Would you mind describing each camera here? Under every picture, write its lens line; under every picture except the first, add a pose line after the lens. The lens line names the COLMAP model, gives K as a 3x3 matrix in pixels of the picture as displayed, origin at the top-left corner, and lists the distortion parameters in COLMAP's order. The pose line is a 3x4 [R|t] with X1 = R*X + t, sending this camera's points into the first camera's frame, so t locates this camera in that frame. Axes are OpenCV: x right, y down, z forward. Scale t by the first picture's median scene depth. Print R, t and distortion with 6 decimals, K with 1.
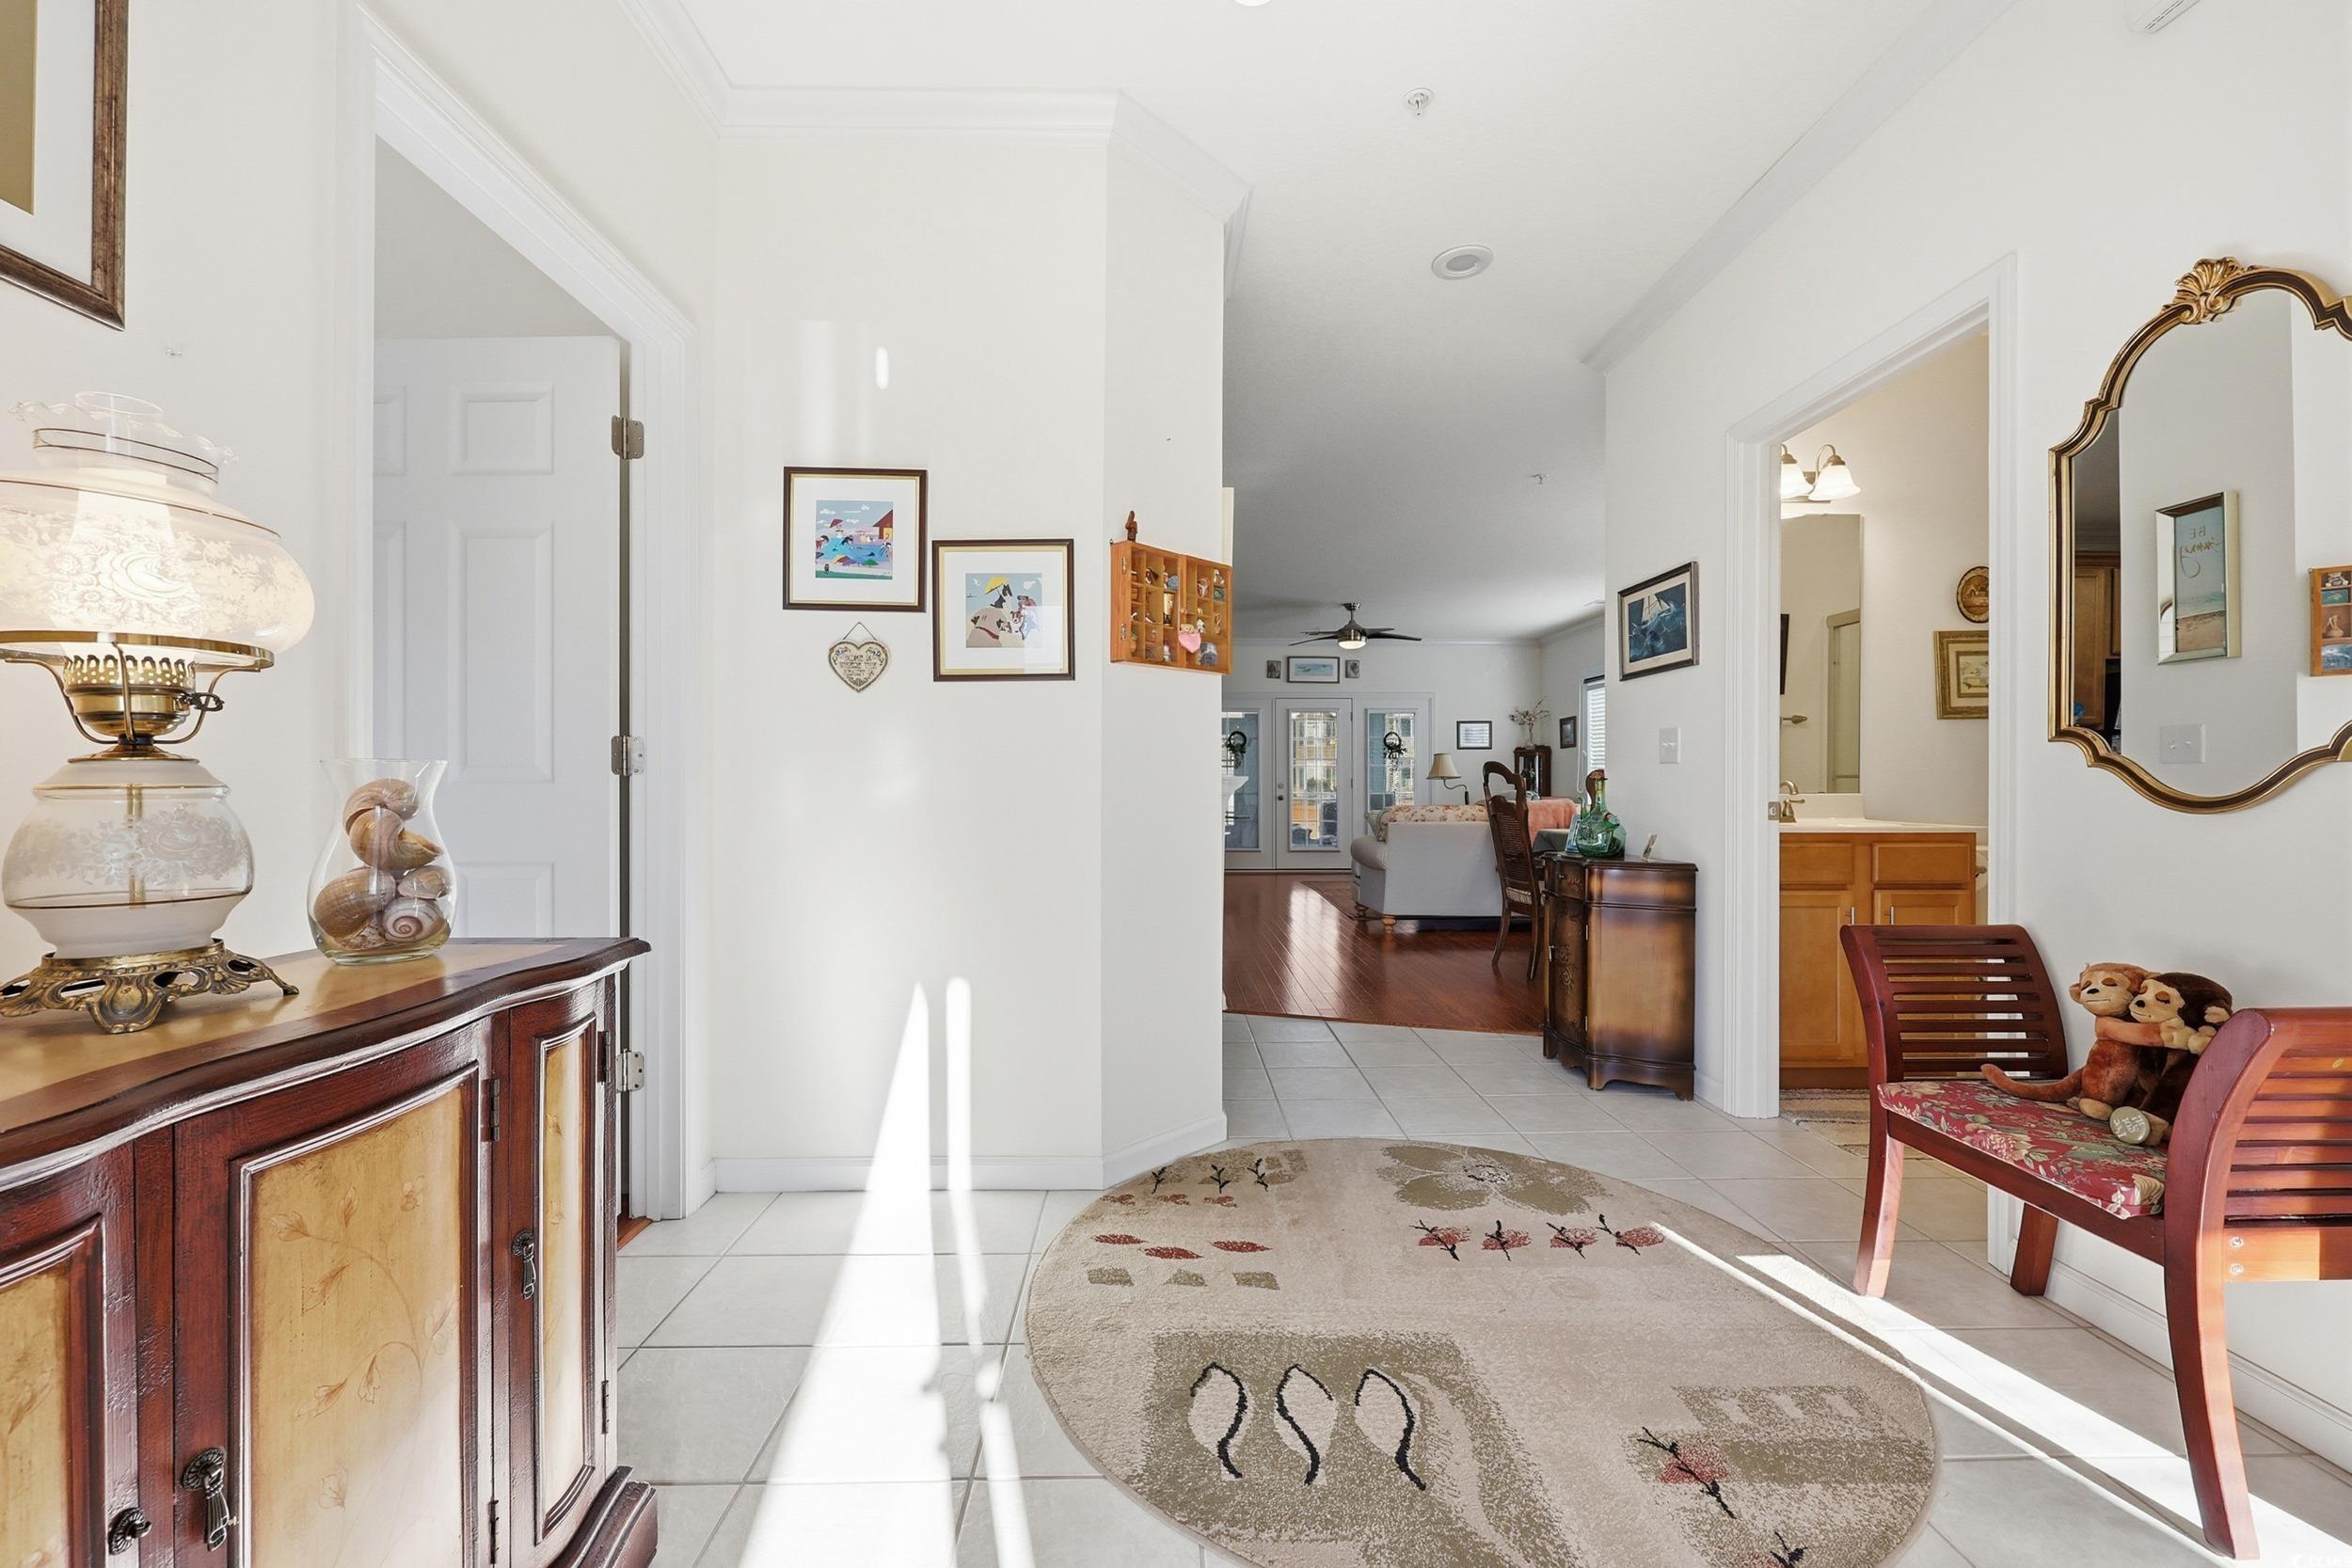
lens RADIAL K [[951.6, 0, 1174.7], [0, 951.6, 789.7], [0, 0, 1]] dist [-0.002253, 0.000042]
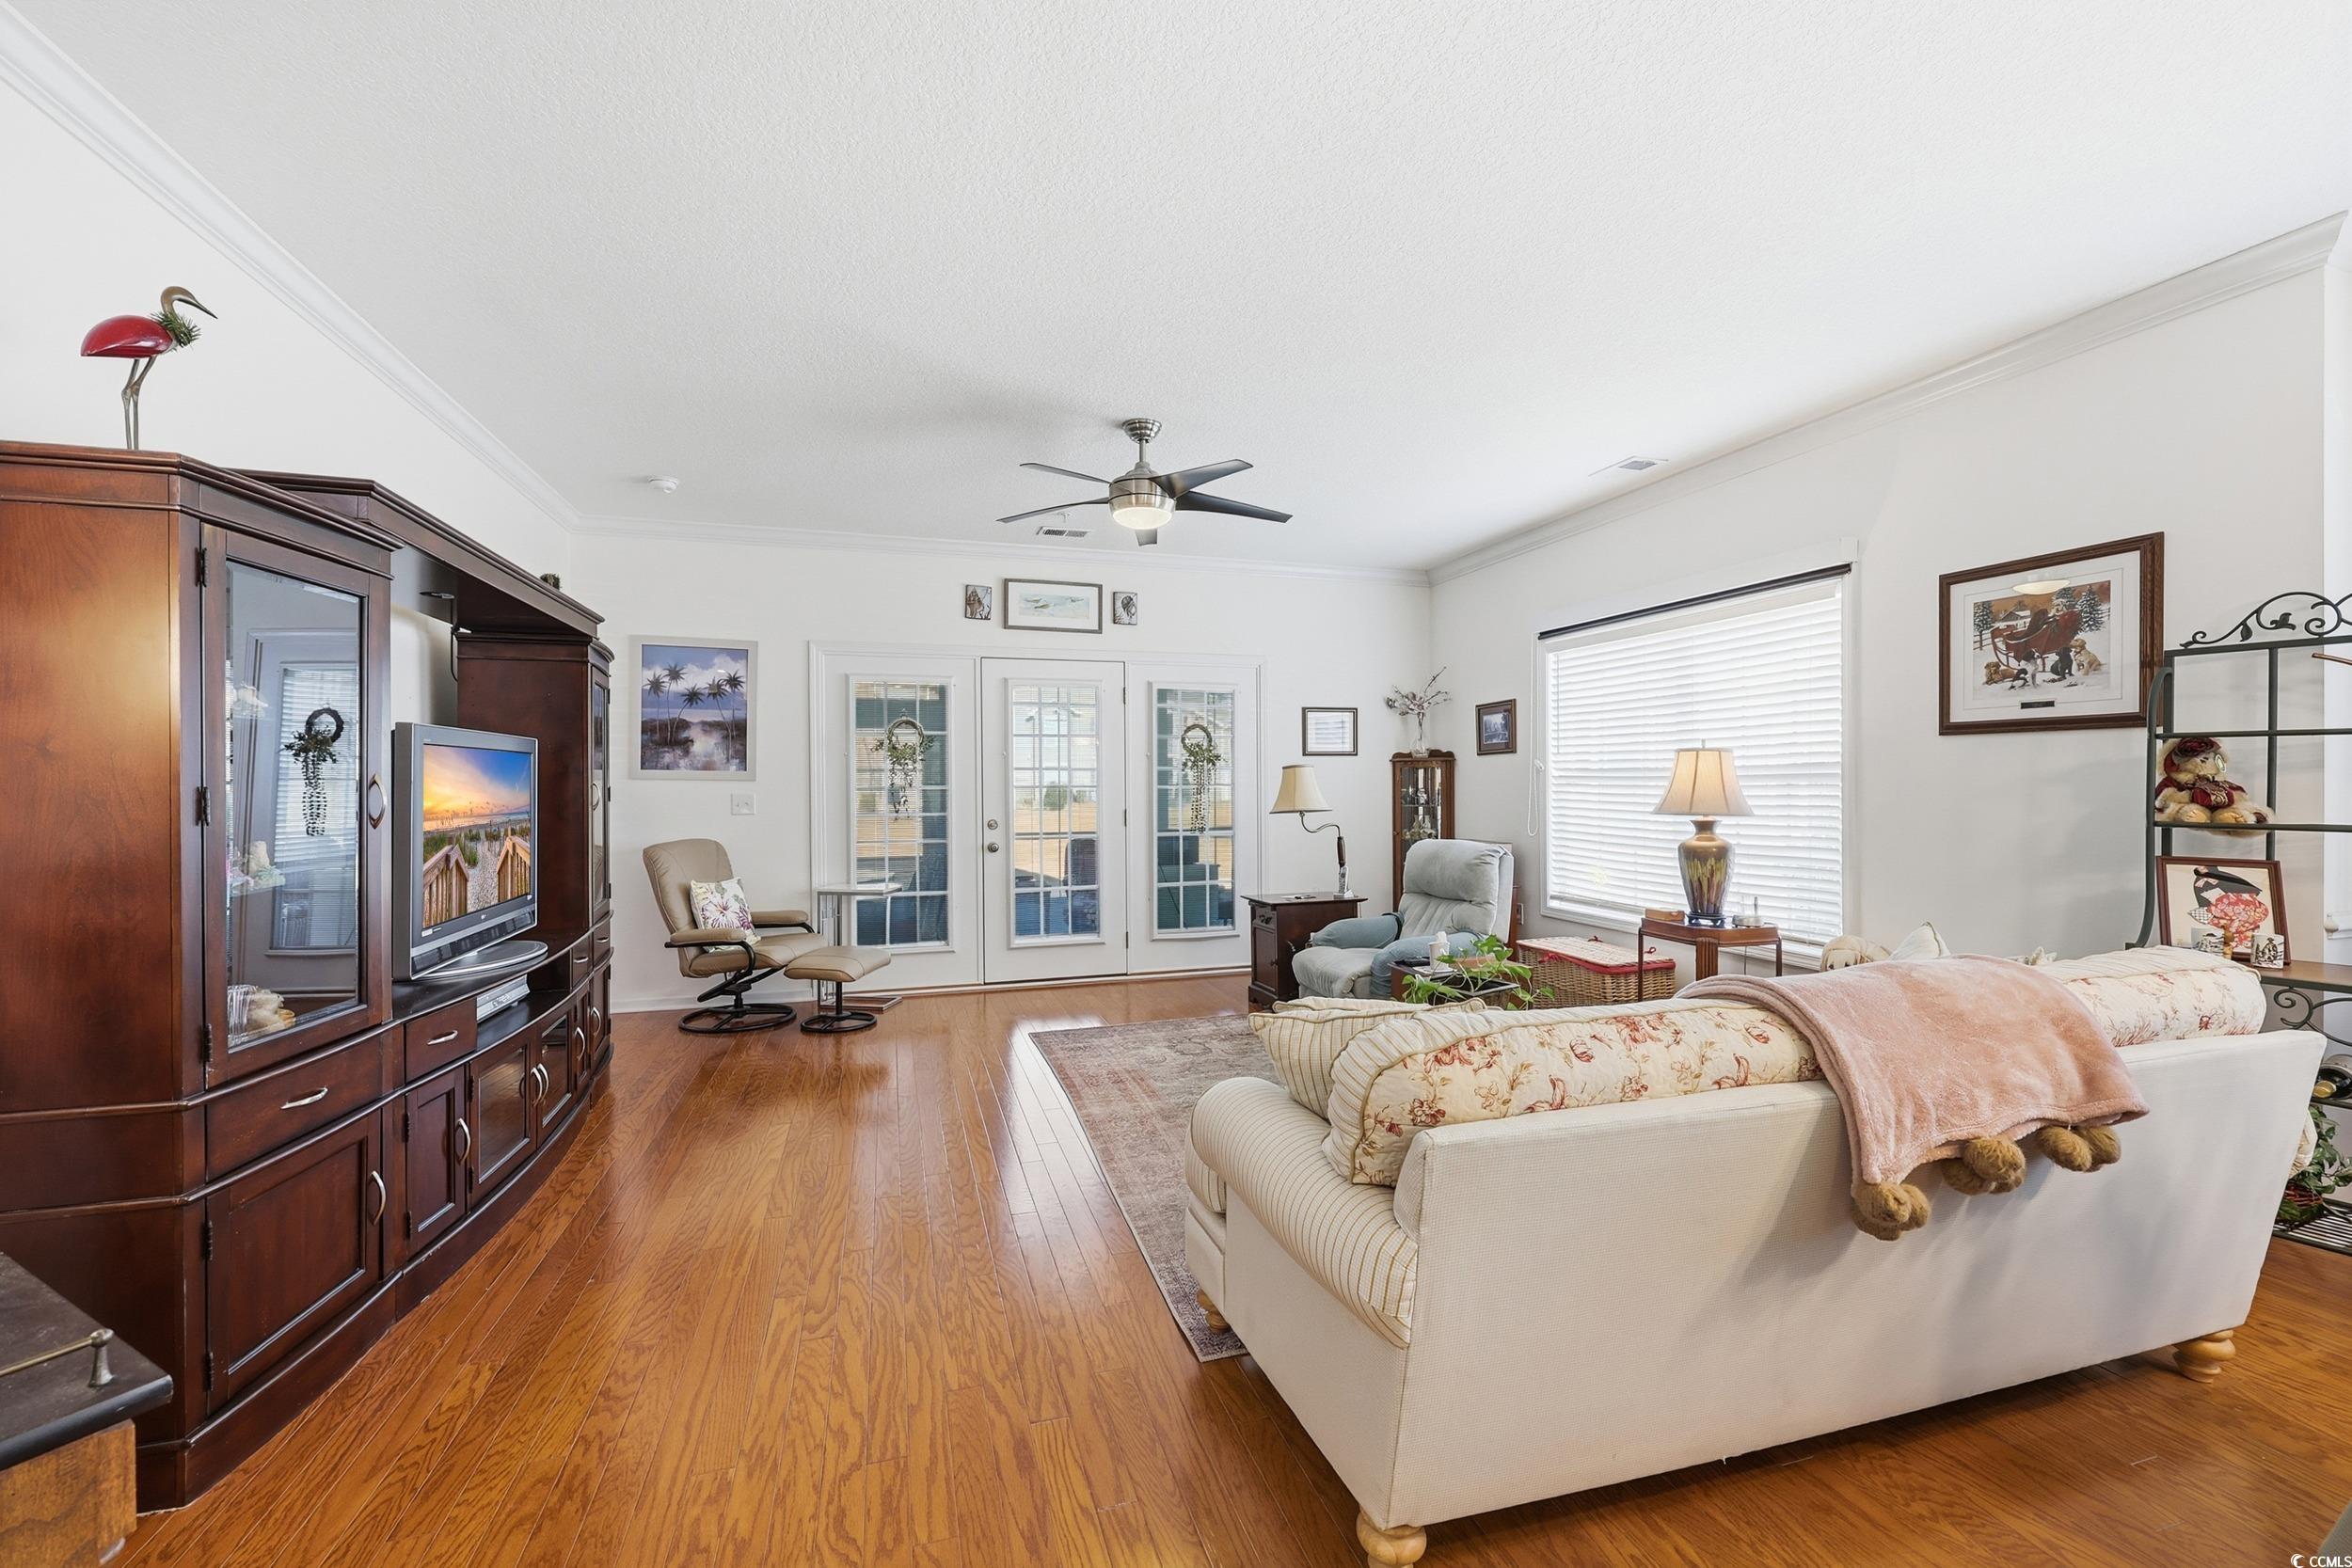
lens RADIAL K [[965.0, 0, 1173.6], [0, 965.0, 784.1], [0, 0, 1]] dist [-0.011302, -0.000106]
pose [[0.964876, -0.005039, 0.262657, 0.069387], [0.006809, 0.999960, -0.005828, -0.023214], [-0.262617, 0.007412, 0.964872, 0.469605]]
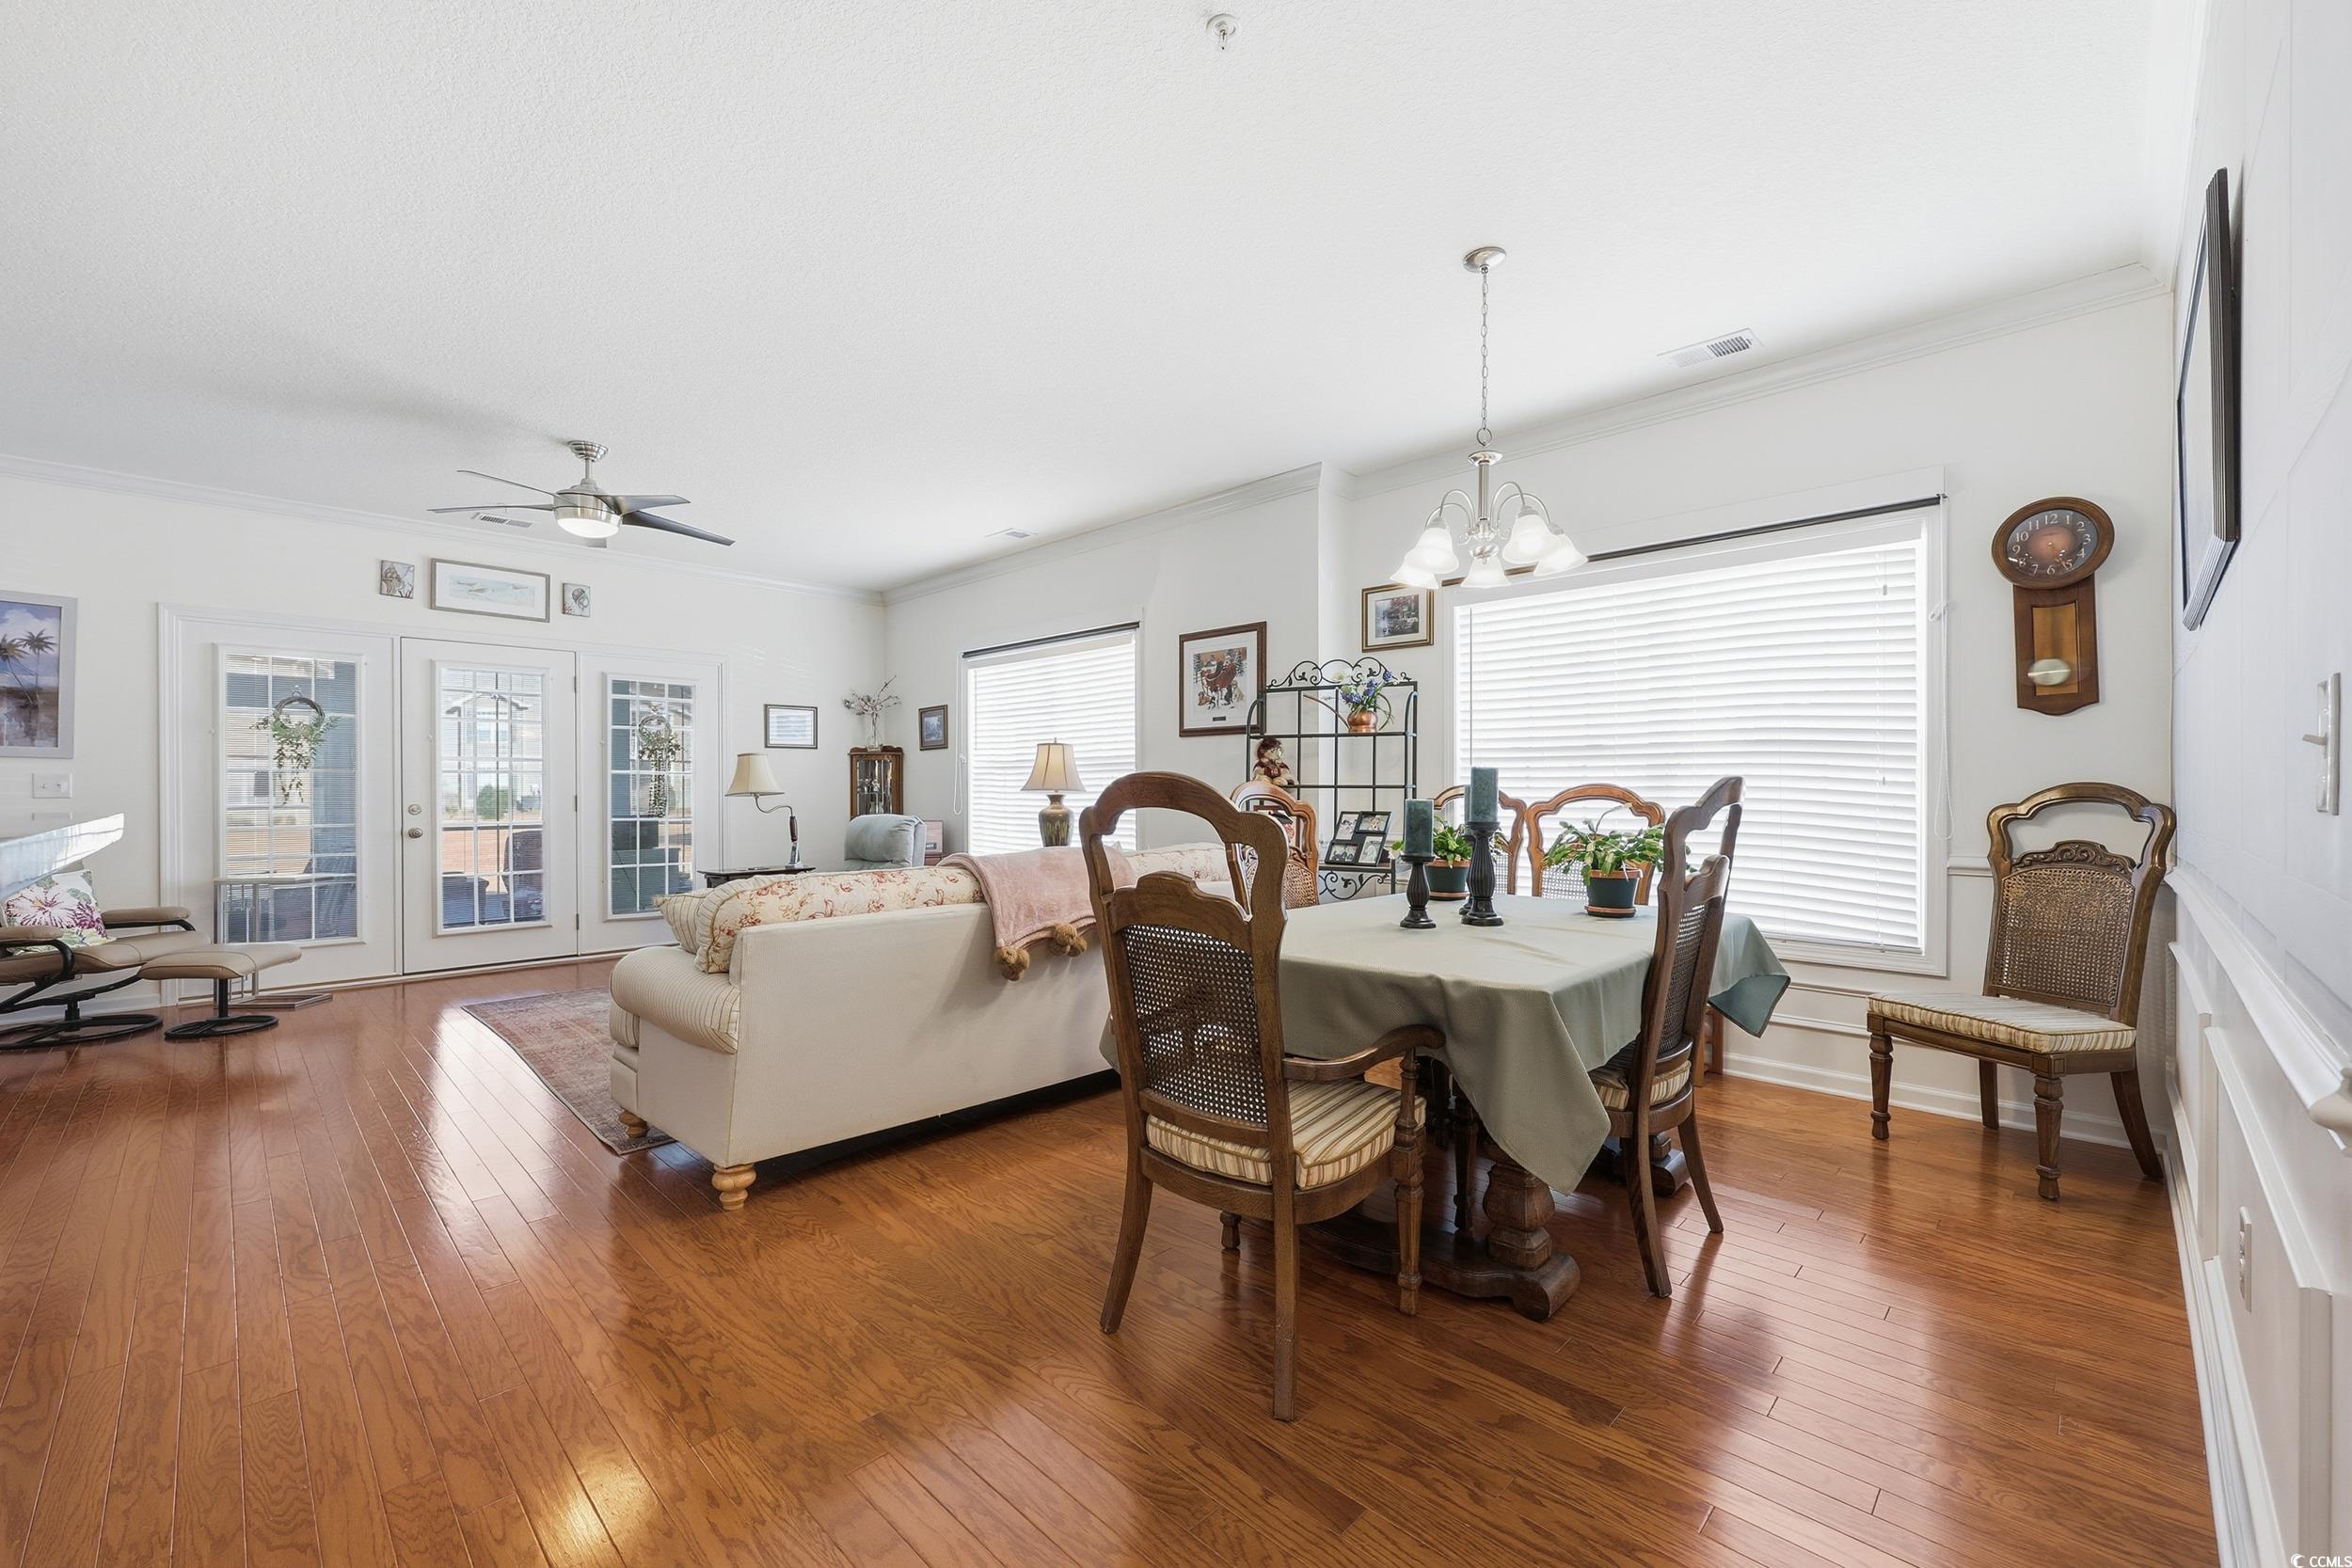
lens RADIAL K [[951.6, 0, 1174.7], [0, 951.6, 789.7], [0, 0, 1]] dist [-0.002253, 0.000042]
pose [[0.719844, -0.001987, 0.694133, 0.051997], [0.006607, 0.999970, -0.003989, -0.010293], [-0.694104, 0.007457, 0.719836, 0.356641]]
